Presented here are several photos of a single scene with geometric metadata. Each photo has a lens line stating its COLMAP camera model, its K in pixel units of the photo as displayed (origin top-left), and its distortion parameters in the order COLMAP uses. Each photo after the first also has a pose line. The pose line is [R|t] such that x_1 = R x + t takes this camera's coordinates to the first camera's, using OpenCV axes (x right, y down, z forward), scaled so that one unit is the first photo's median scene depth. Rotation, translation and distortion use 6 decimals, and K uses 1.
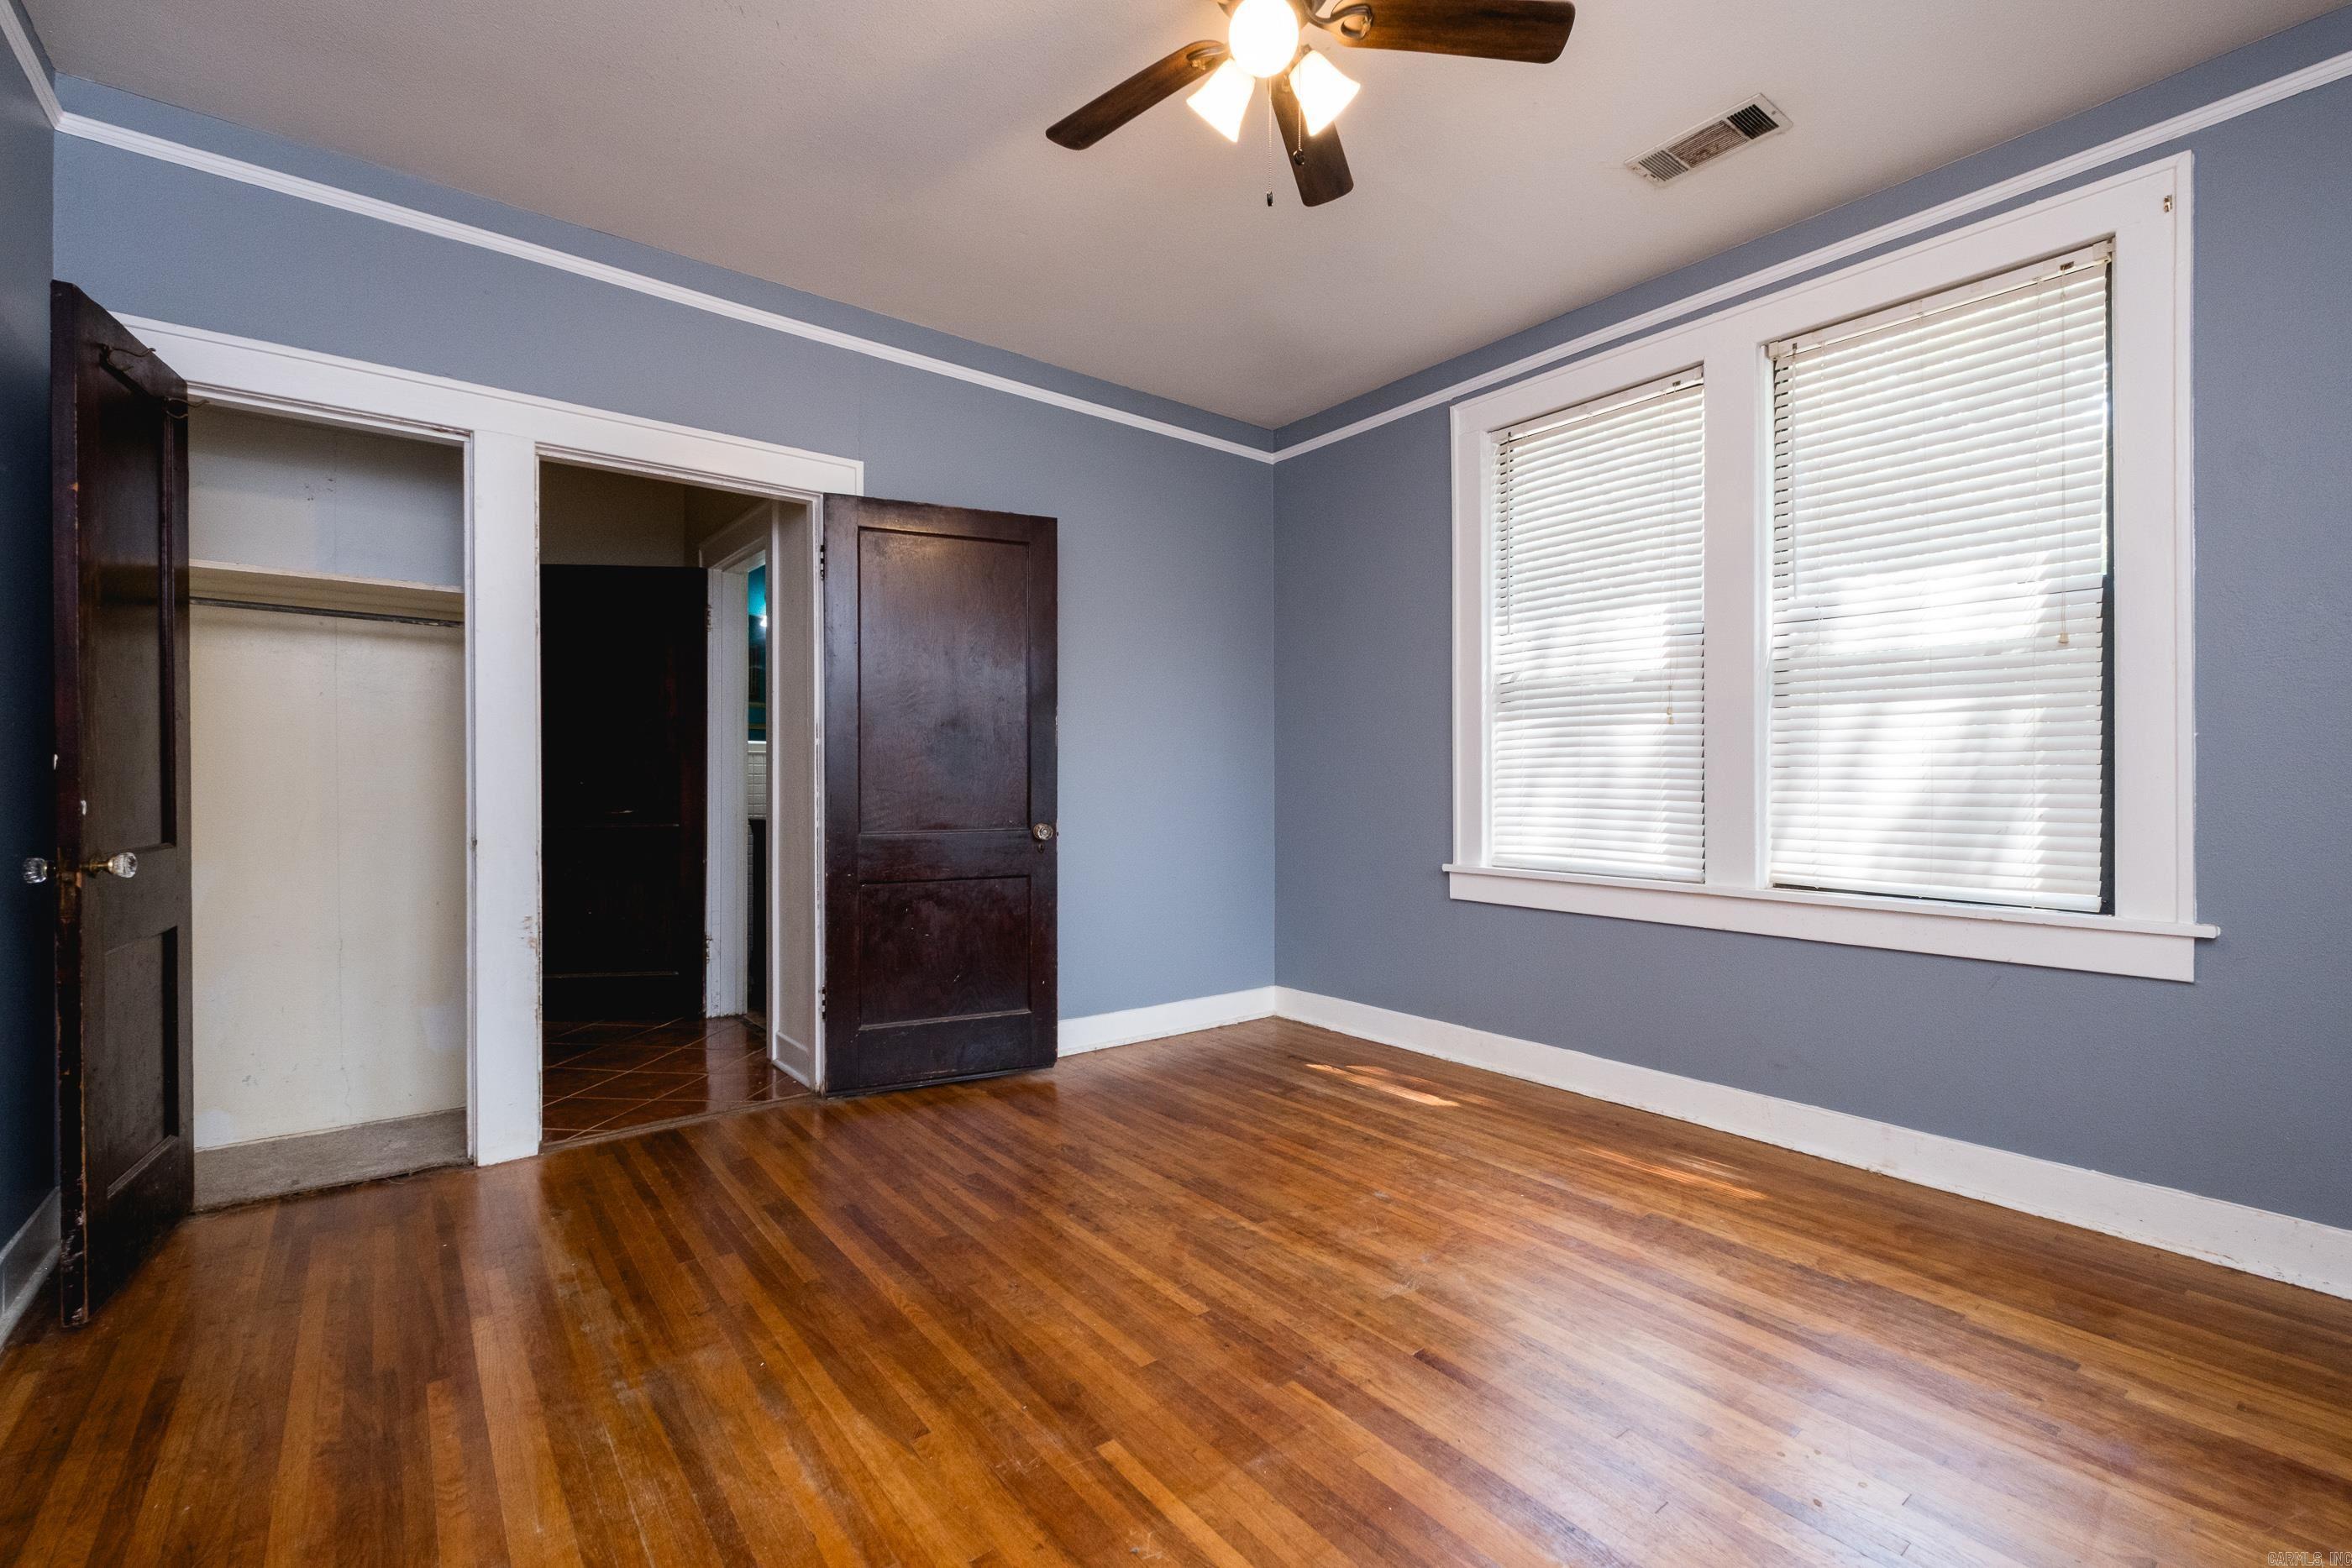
lens RADIAL K [[1009.4, 0, 1200.0], [0, 1009.4, 777.7], [0, 0, 1]] dist [0.001441, -0.000231]
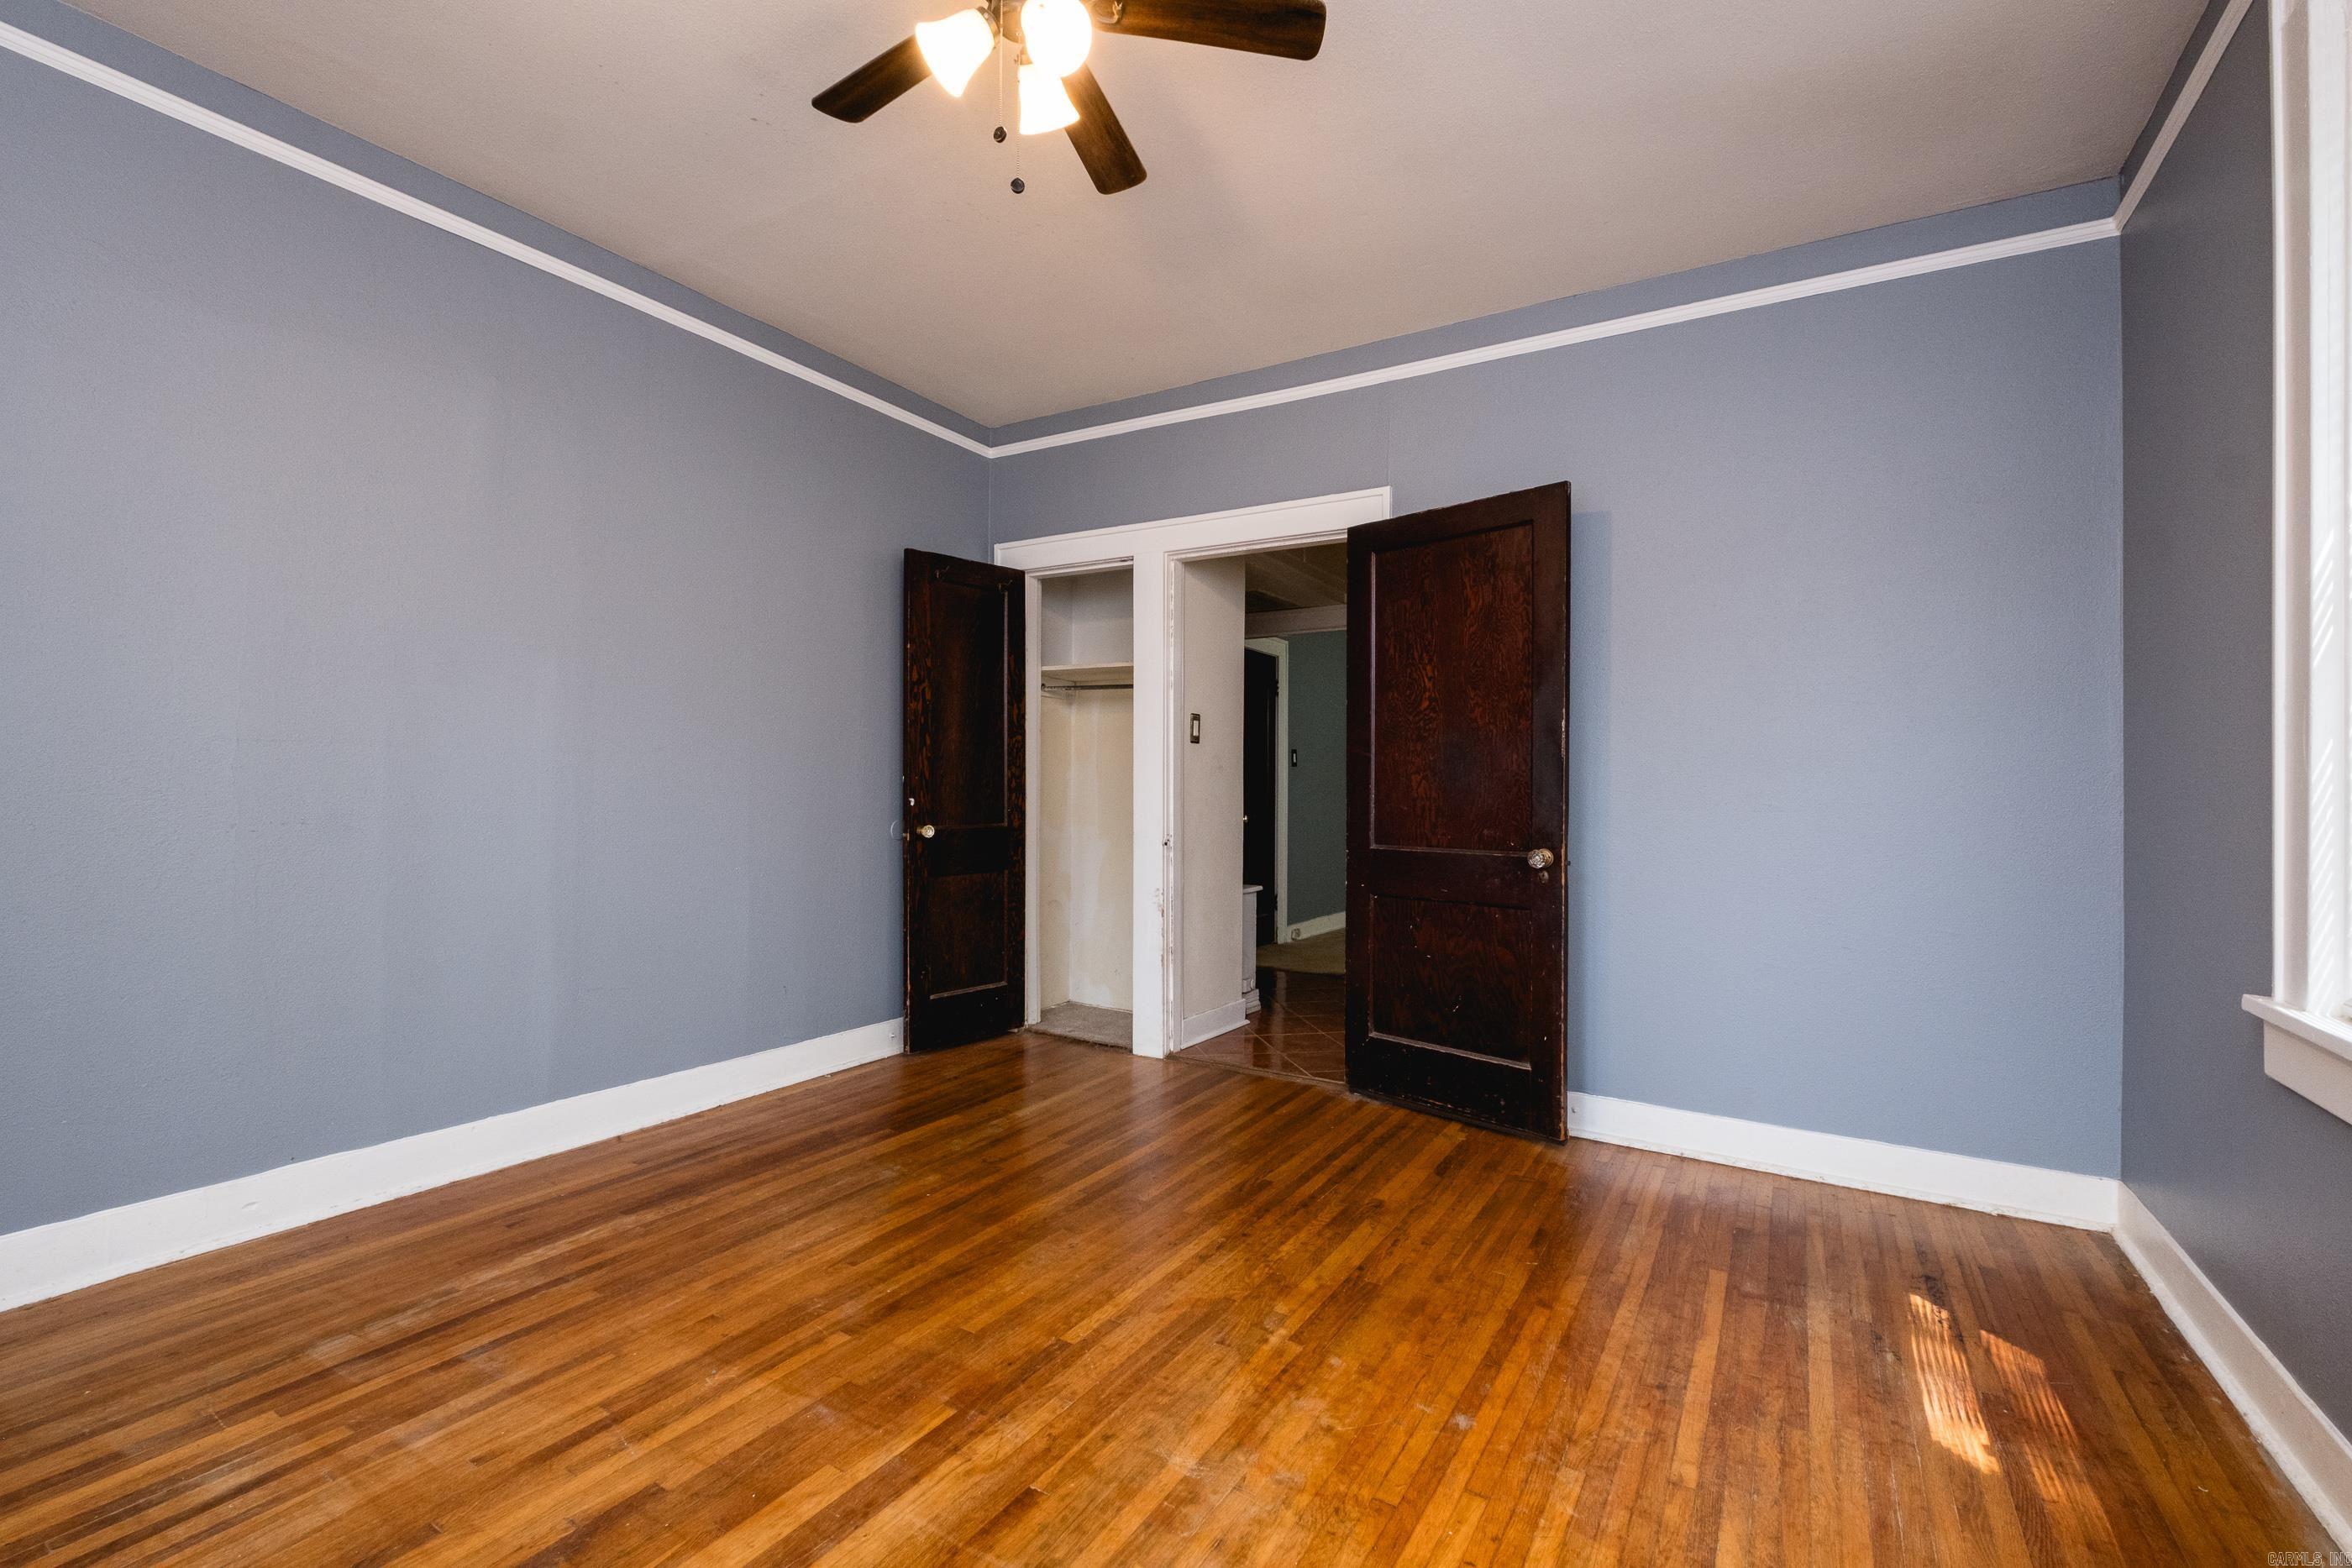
lens RADIAL K [[1024.2, 0, 1199.7], [0, 1024.2, 785.0], [0, 0, 1]] dist [0.002253, -0.000341]
pose [[0.350575, 0.001887, -0.936533, 0.738326], [-0.012370, 0.999920, -0.002616, -0.003302], [0.936453, 0.012502, 0.350571, 0.583563]]
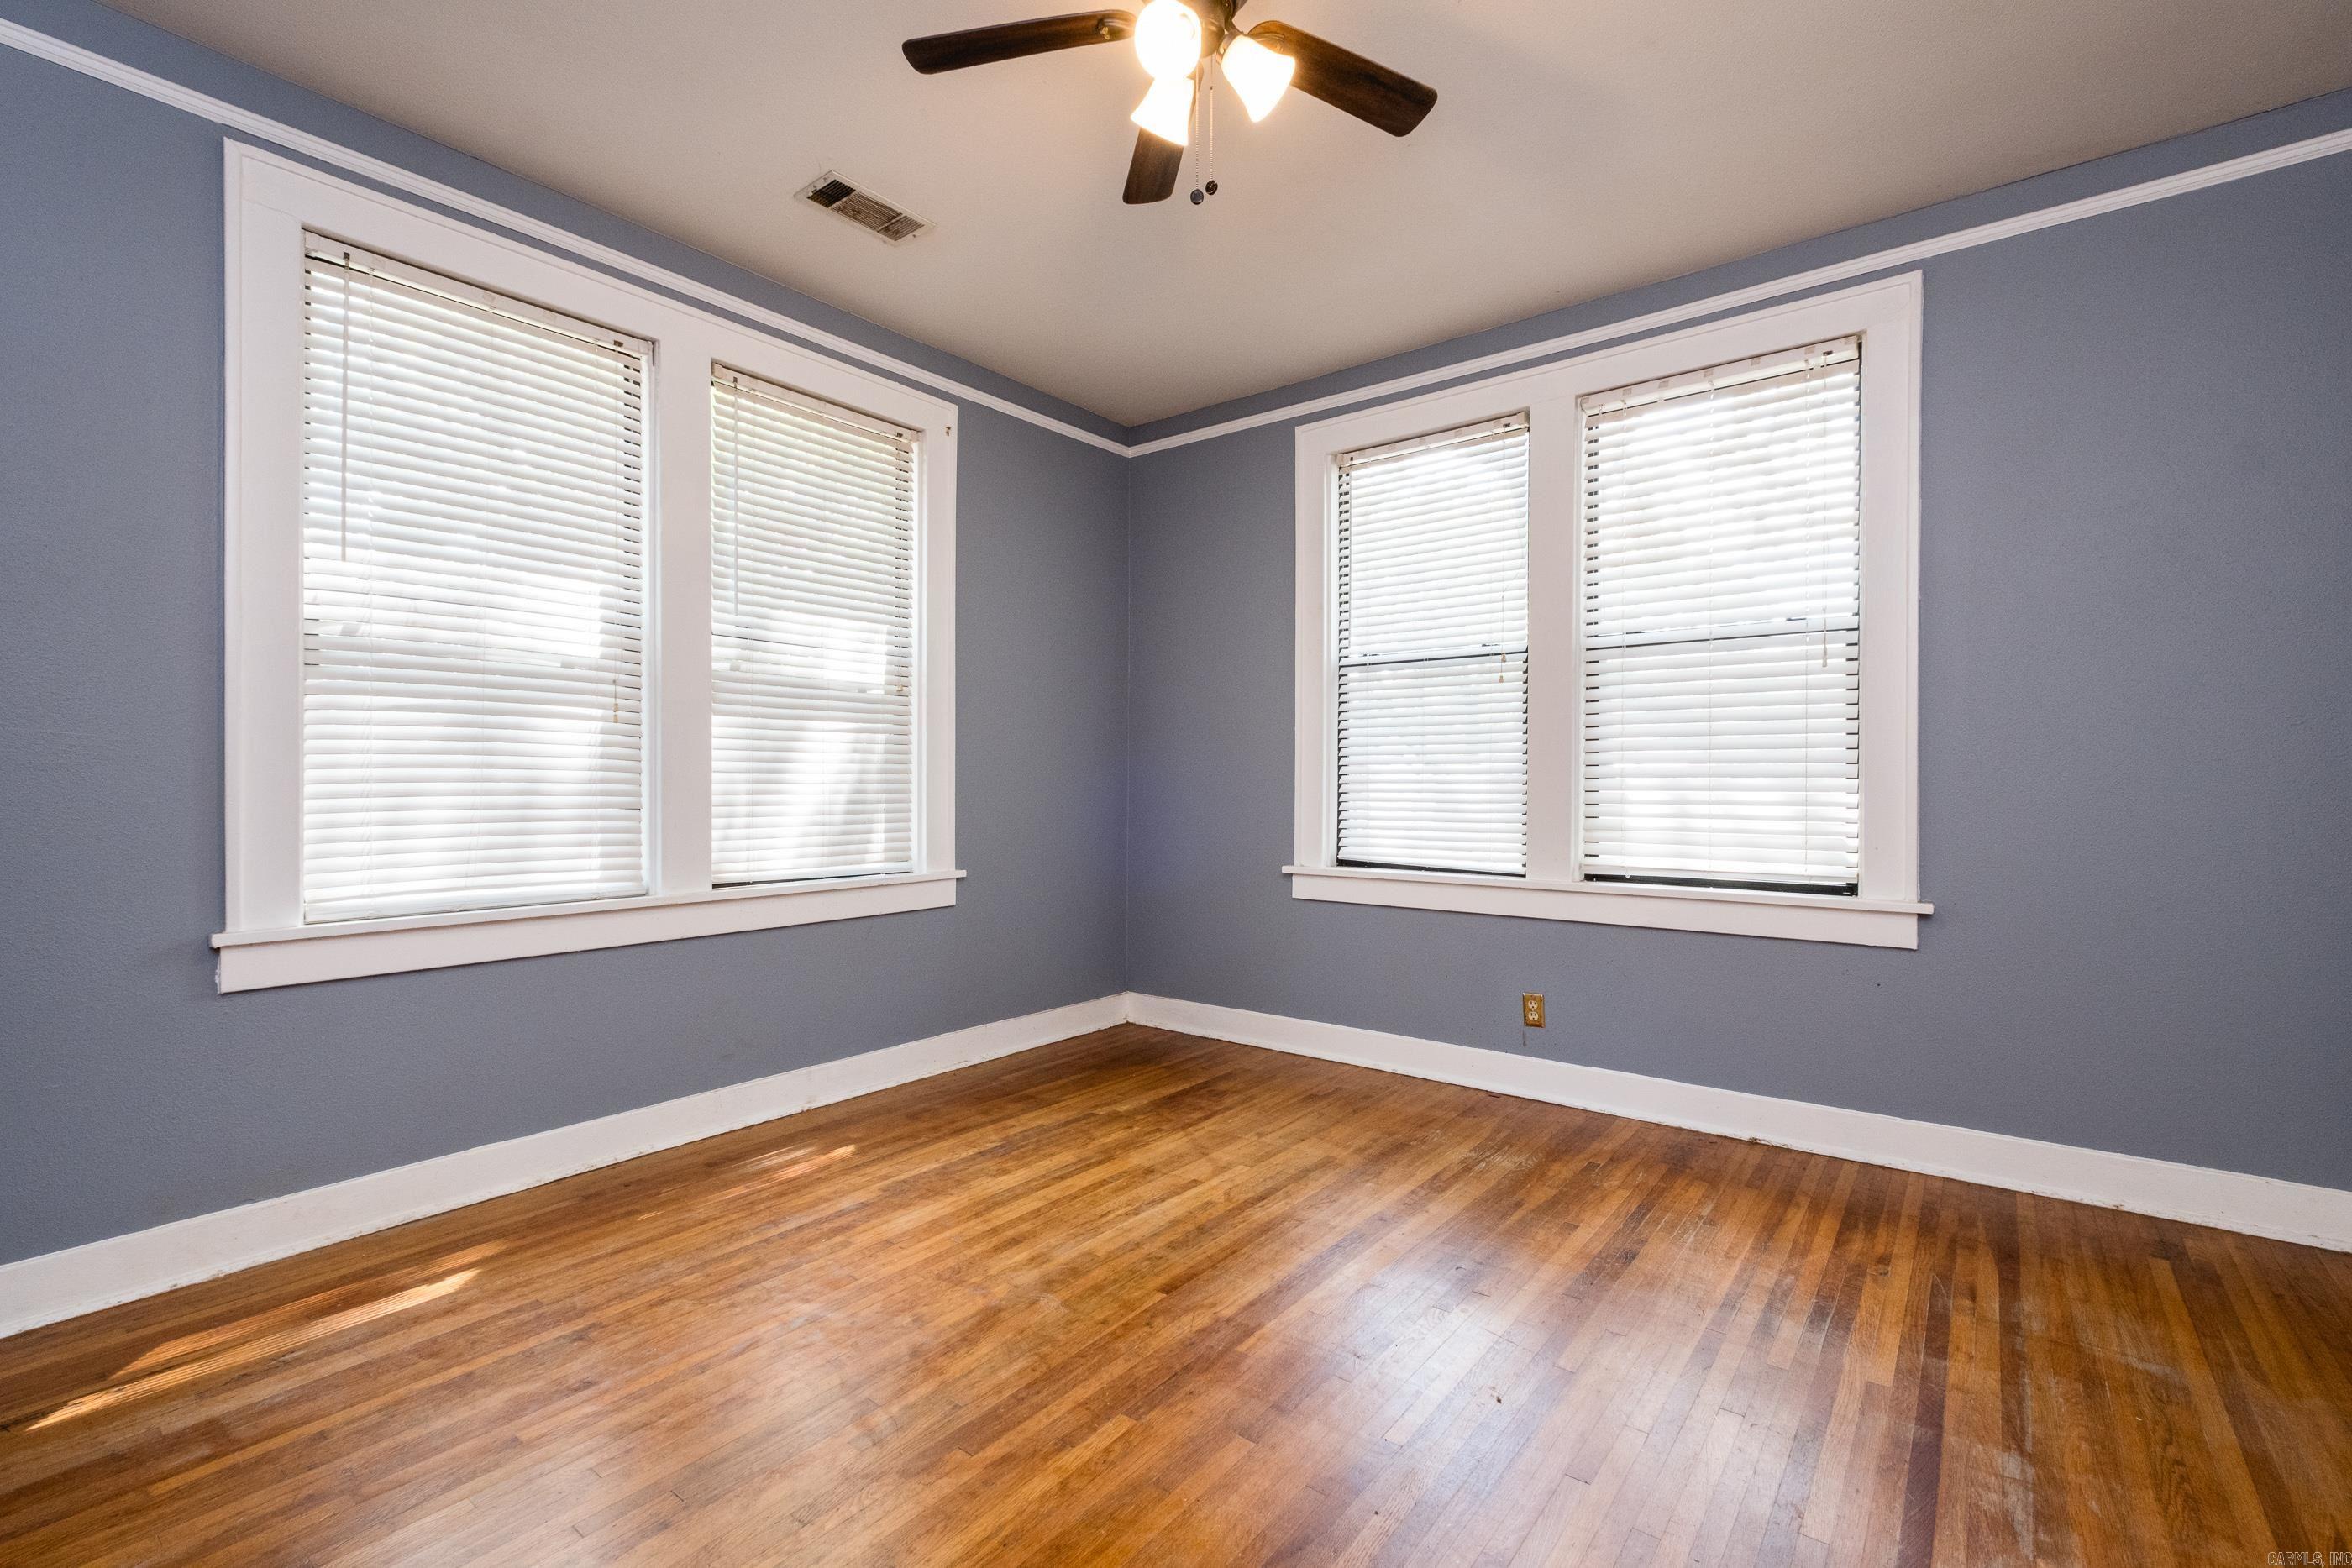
lens RADIAL K [[1016.0, 0, 1166.9], [0, 1016.0, 787.7], [0, 0, 1]] dist [0.002182, 0.000081]
pose [[-0.213427, -0.003692, 0.976952, -0.630179], [0.000239, 0.999993, 0.003831, 0.001456], [-0.976959, 0.001051, -0.213425, 0.874318]]
